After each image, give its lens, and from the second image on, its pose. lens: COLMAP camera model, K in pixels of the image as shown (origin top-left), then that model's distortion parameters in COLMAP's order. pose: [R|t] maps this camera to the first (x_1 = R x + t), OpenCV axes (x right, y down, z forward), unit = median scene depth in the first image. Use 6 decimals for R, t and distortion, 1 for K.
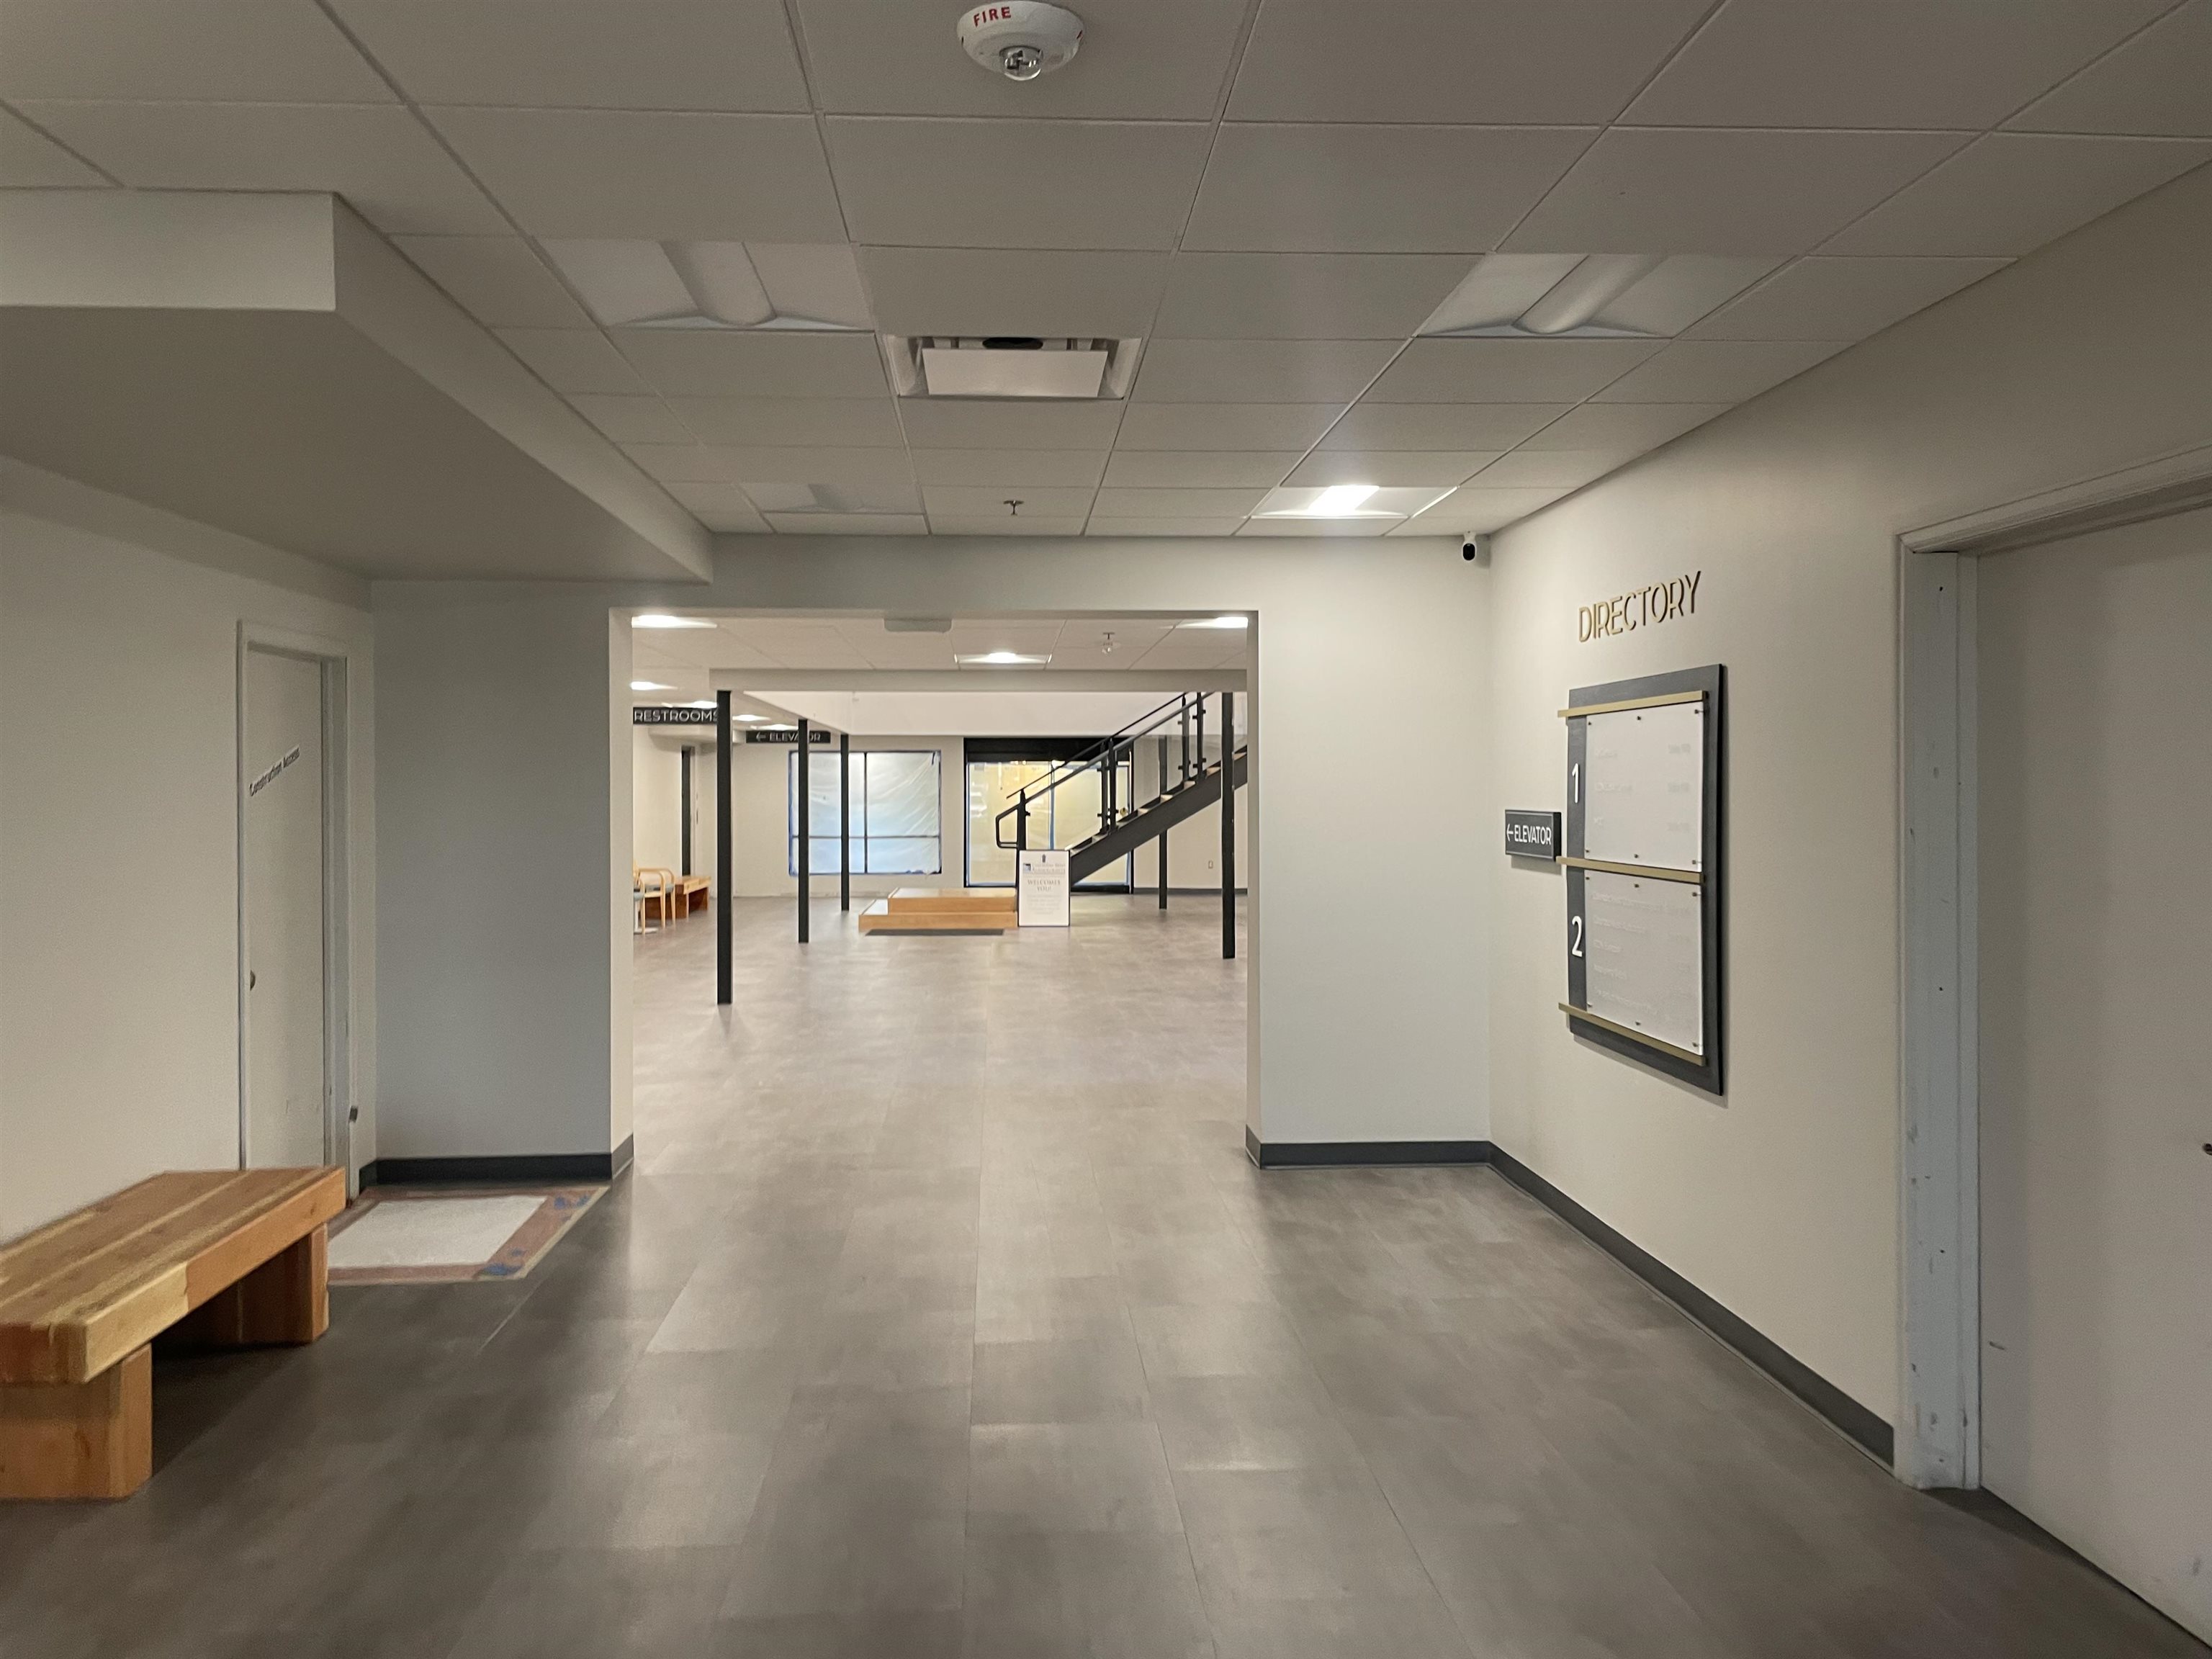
lens RADIAL K [[1668.8, 0, 1106.0], [0, 1668.8, 829.5], [0, 0, 1]] dist [0.069078, -0.090460]
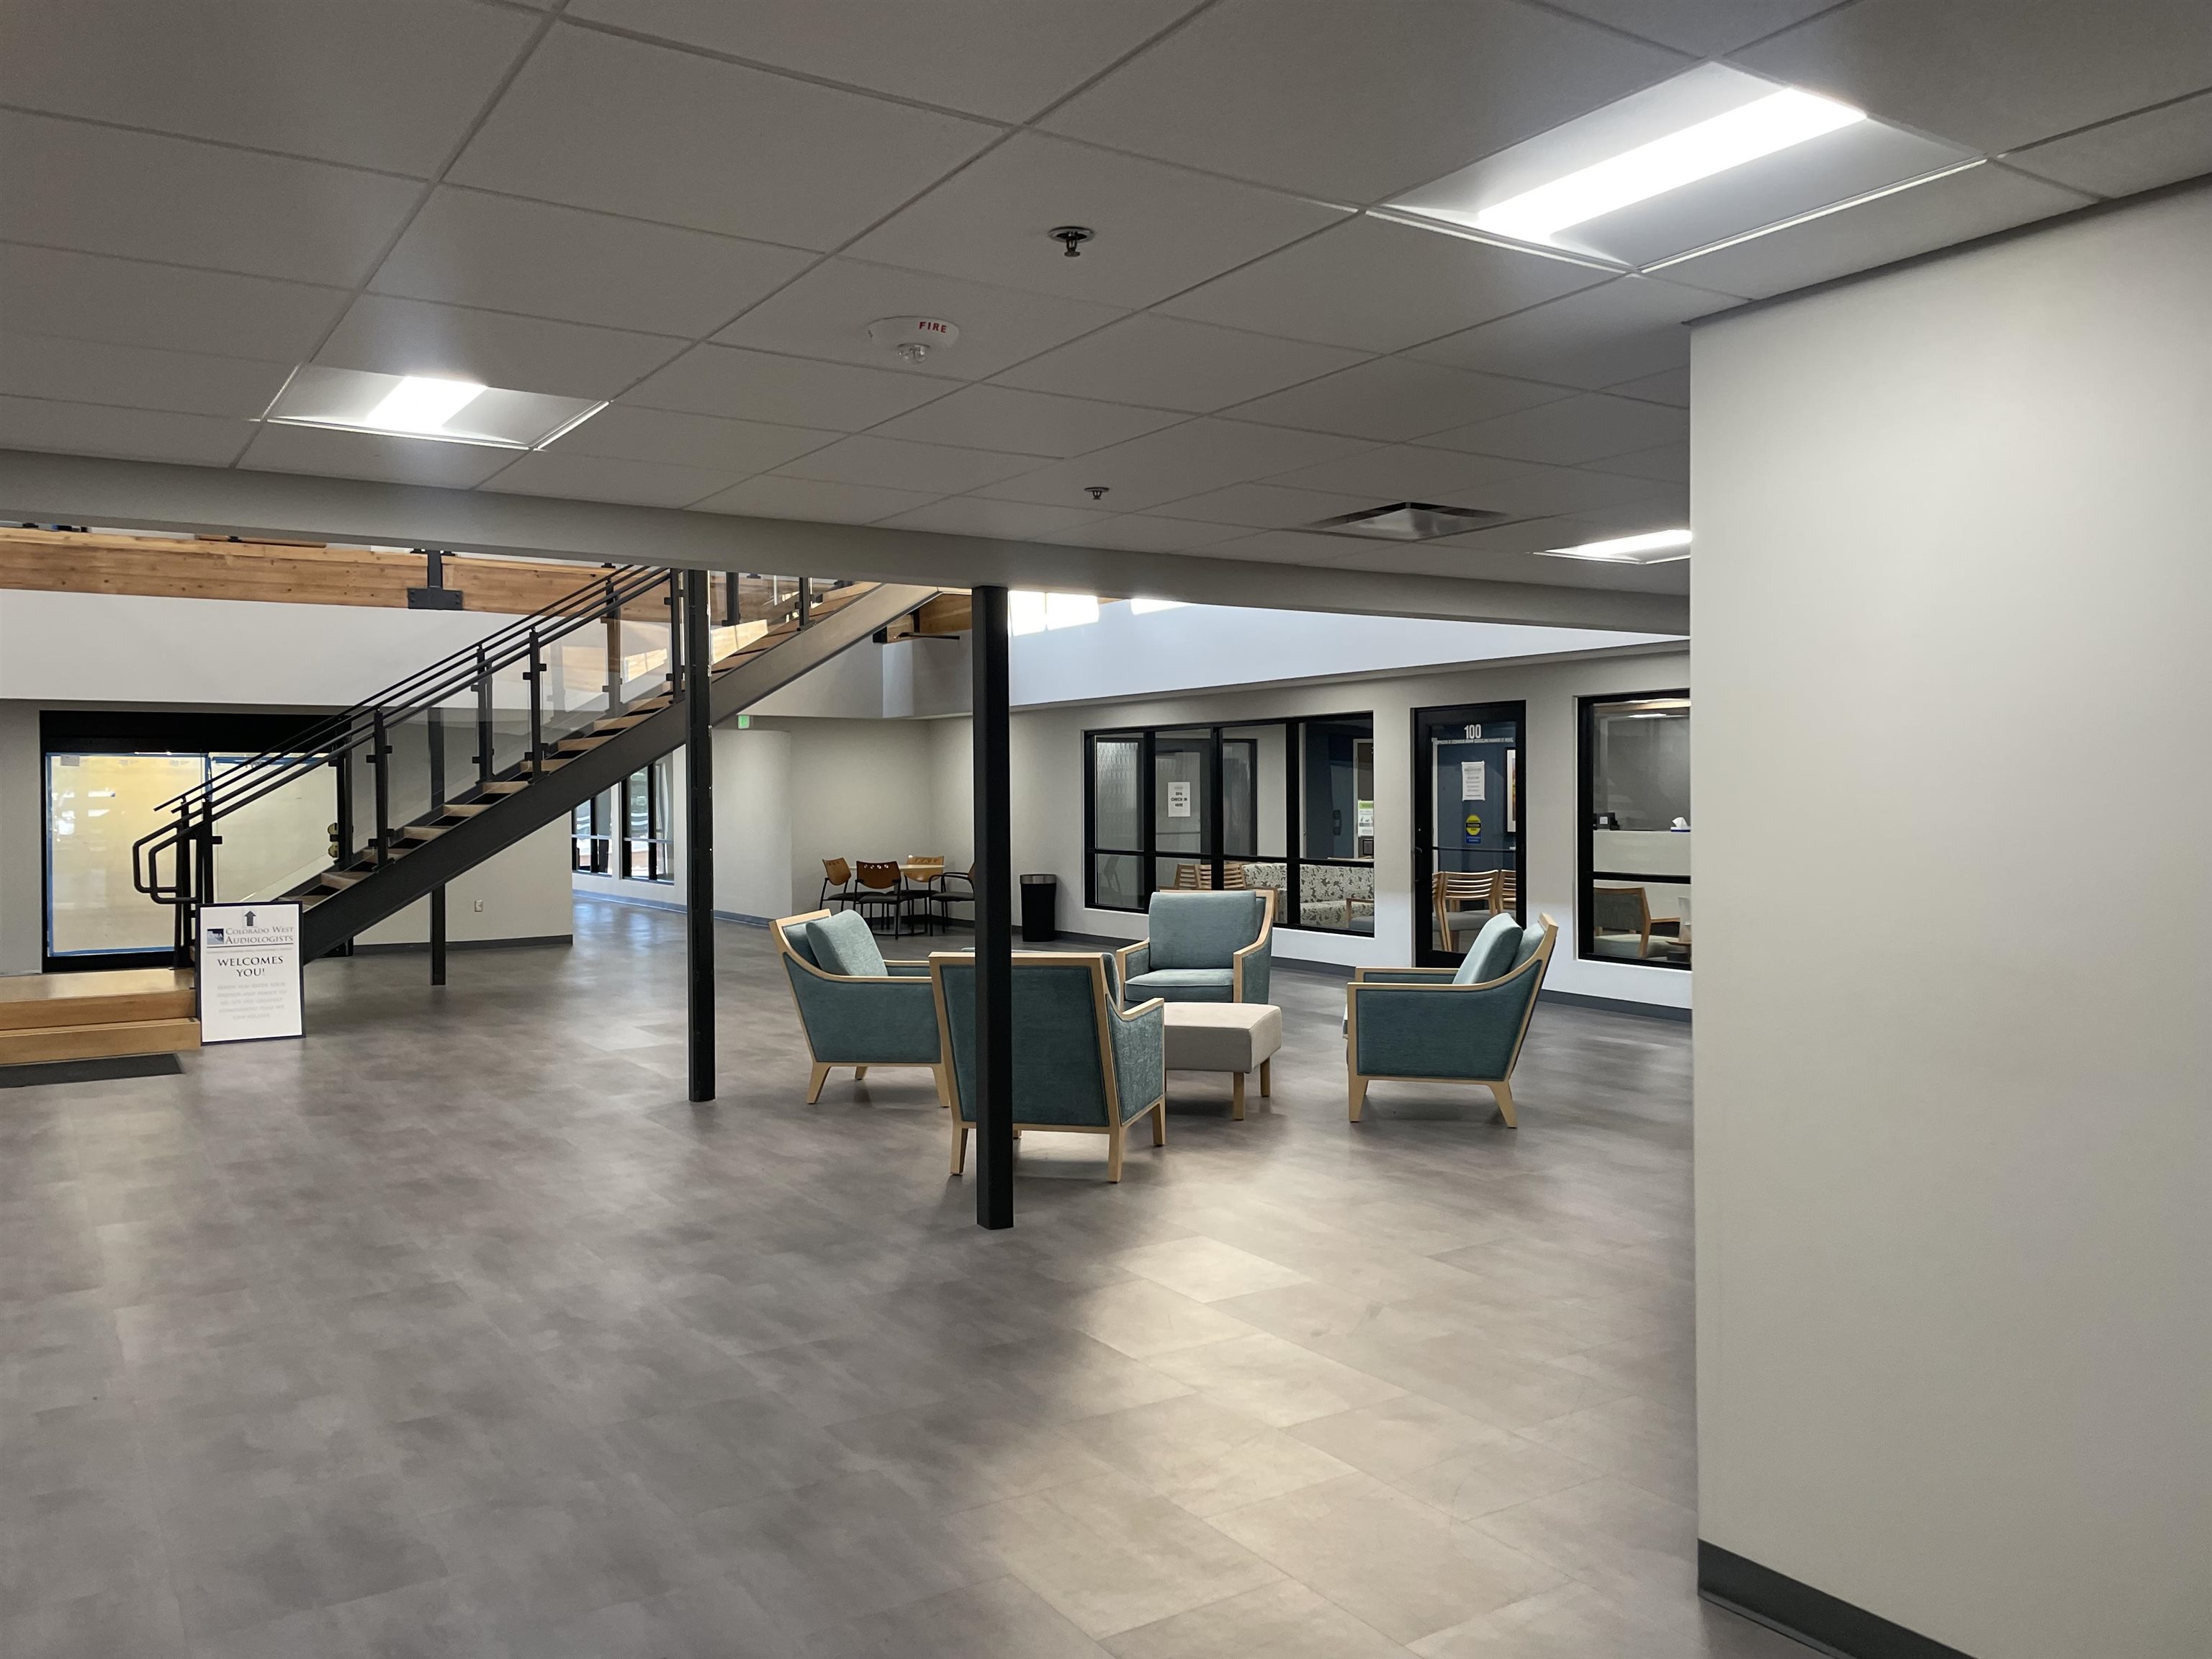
lens RADIAL K [[1668.8, 0, 1106.0], [0, 1668.8, 829.5], [0, 0, 1]] dist [0.069078, -0.090460]
pose [[0.871650, -0.014239, 0.489921, -0.059775], [0.016900, 0.999857, -0.001008, -0.006775], [-0.489837, 0.009158, 0.871766, 0.341110]]
